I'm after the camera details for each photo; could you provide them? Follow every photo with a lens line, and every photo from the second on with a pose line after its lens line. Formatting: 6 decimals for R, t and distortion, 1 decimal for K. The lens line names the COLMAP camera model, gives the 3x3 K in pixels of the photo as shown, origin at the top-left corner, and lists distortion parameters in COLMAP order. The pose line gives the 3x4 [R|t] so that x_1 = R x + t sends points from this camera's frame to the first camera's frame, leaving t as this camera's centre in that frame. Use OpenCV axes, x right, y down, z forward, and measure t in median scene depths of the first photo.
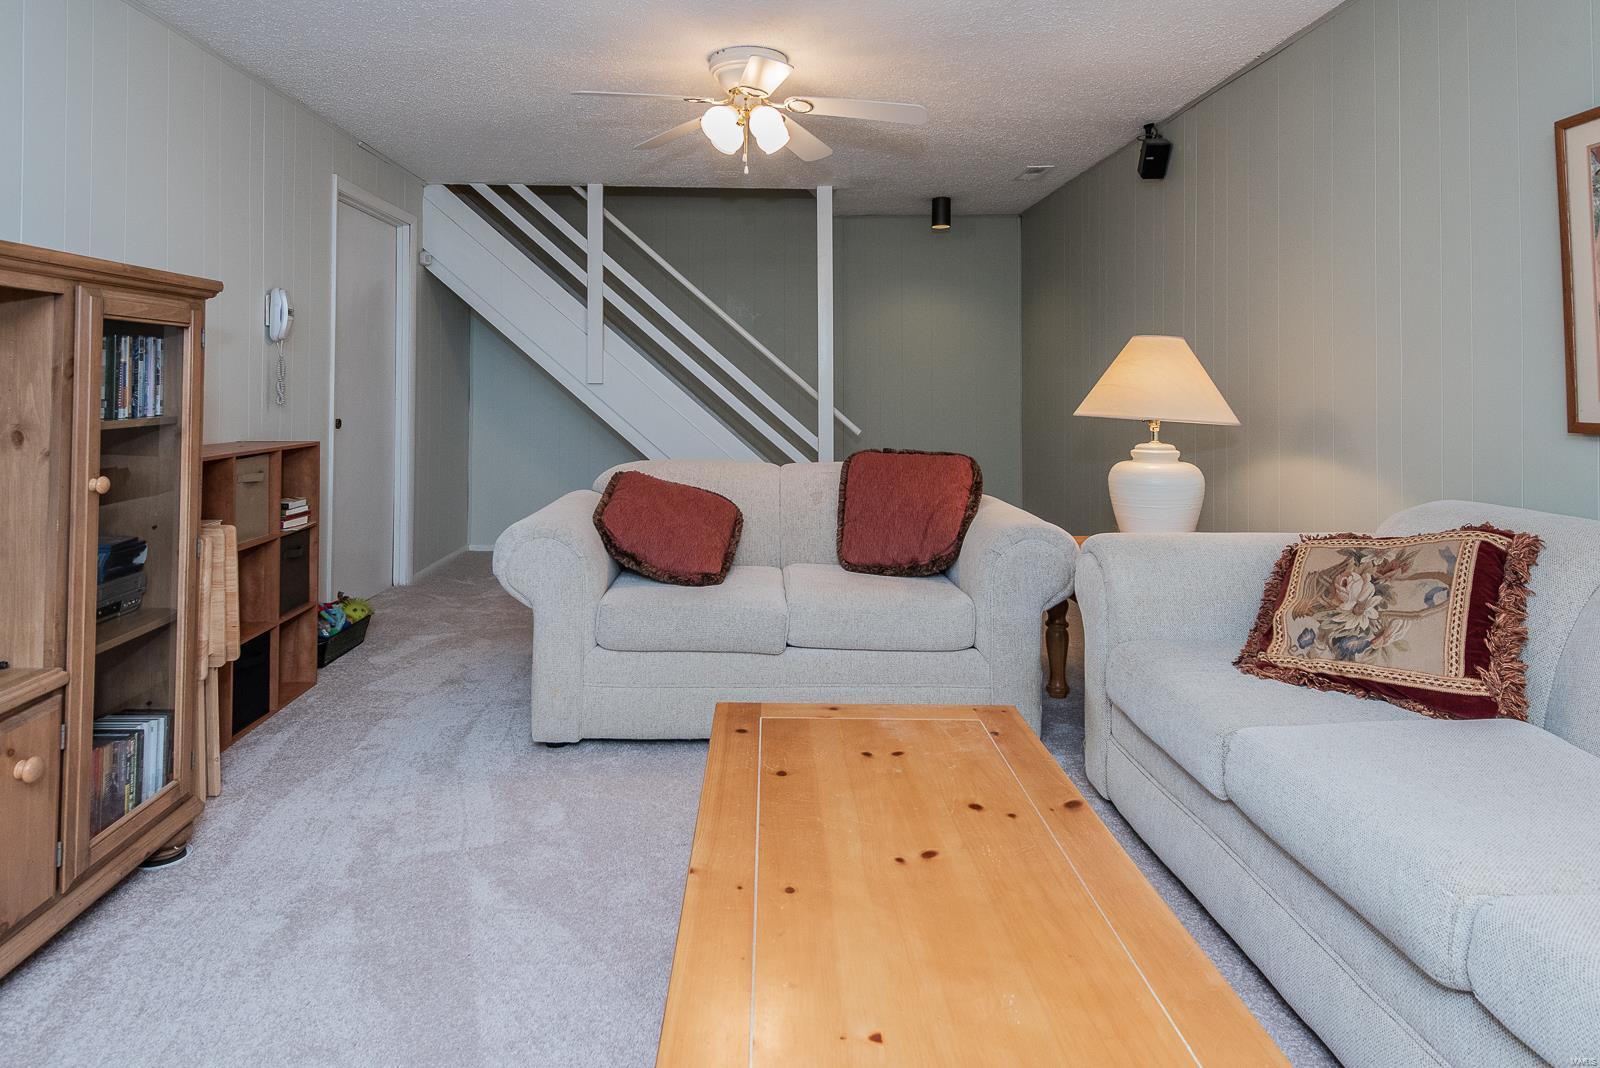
lens RADIAL K [[894.8, 0, 780.7], [0, 894.8, 361.8], [0, 0, 1]] dist [0.033998, -0.023841]
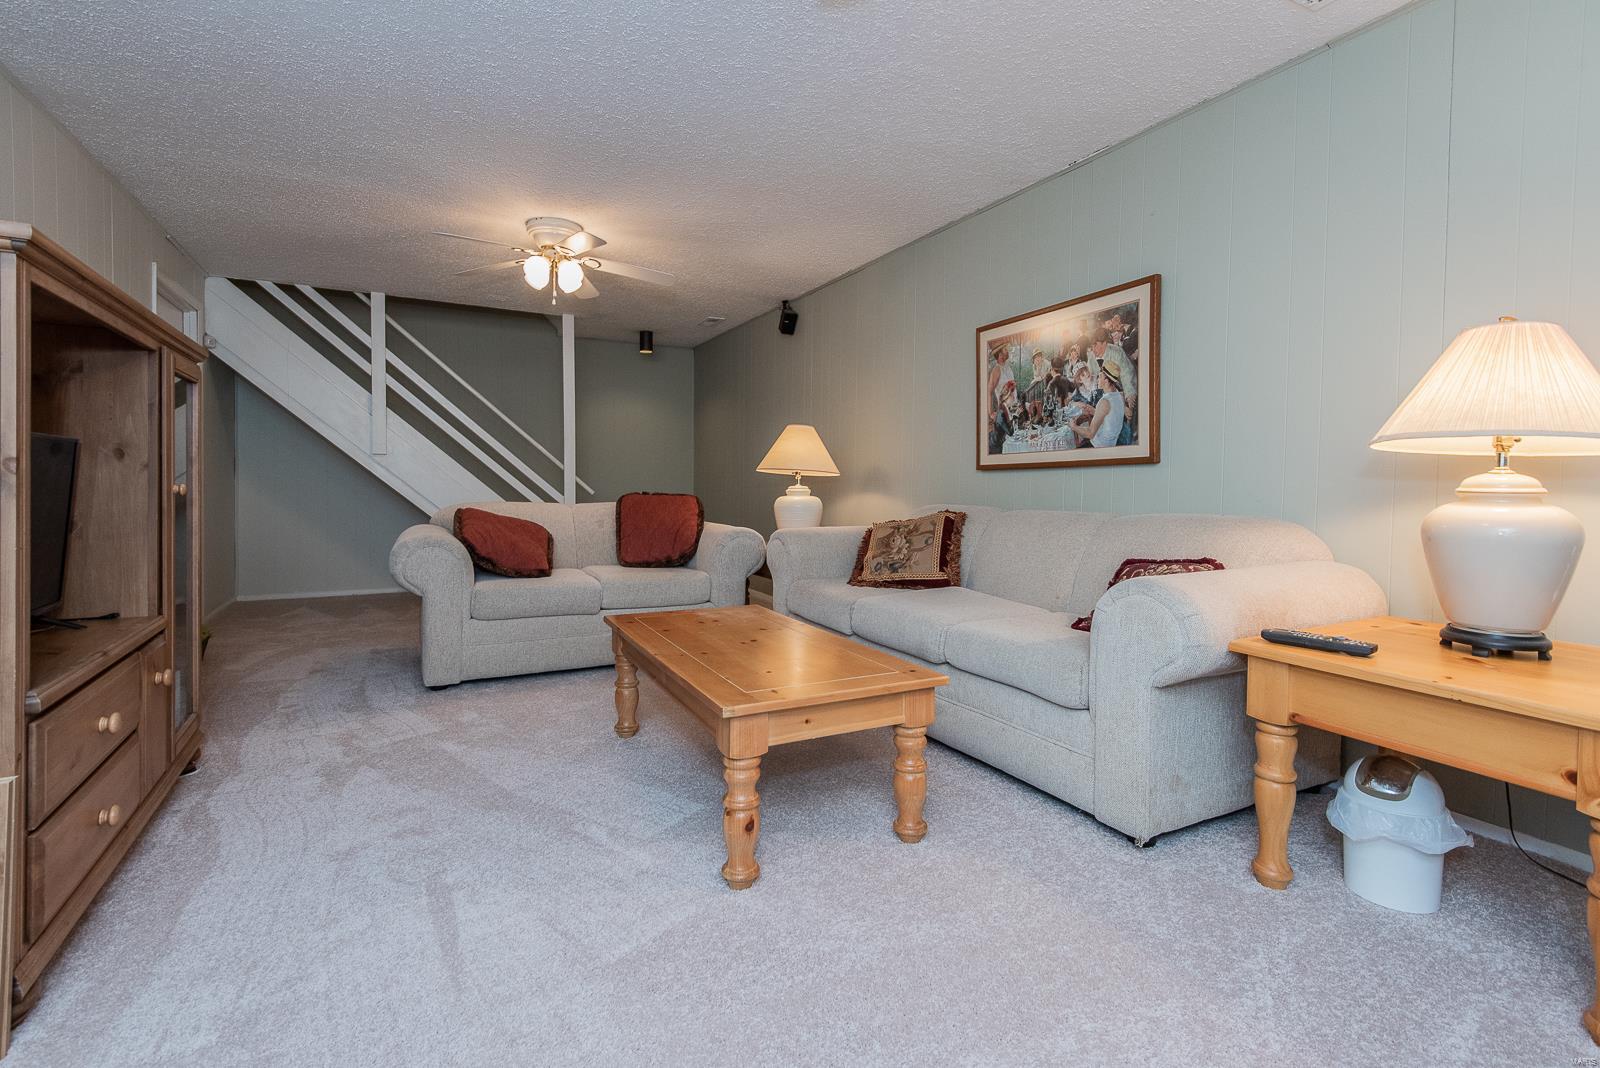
lens RADIAL K [[737.0, 0, 802.1], [0, 737.0, 511.5], [0, 0, 1]] dist [0.028580, -0.022472]
pose [[0.881725, -0.018070, 0.471417, -0.283108], [-0.010759, 0.998236, 0.058386, 0.059194], [-0.471641, -0.056552, 0.879976, -0.310896]]
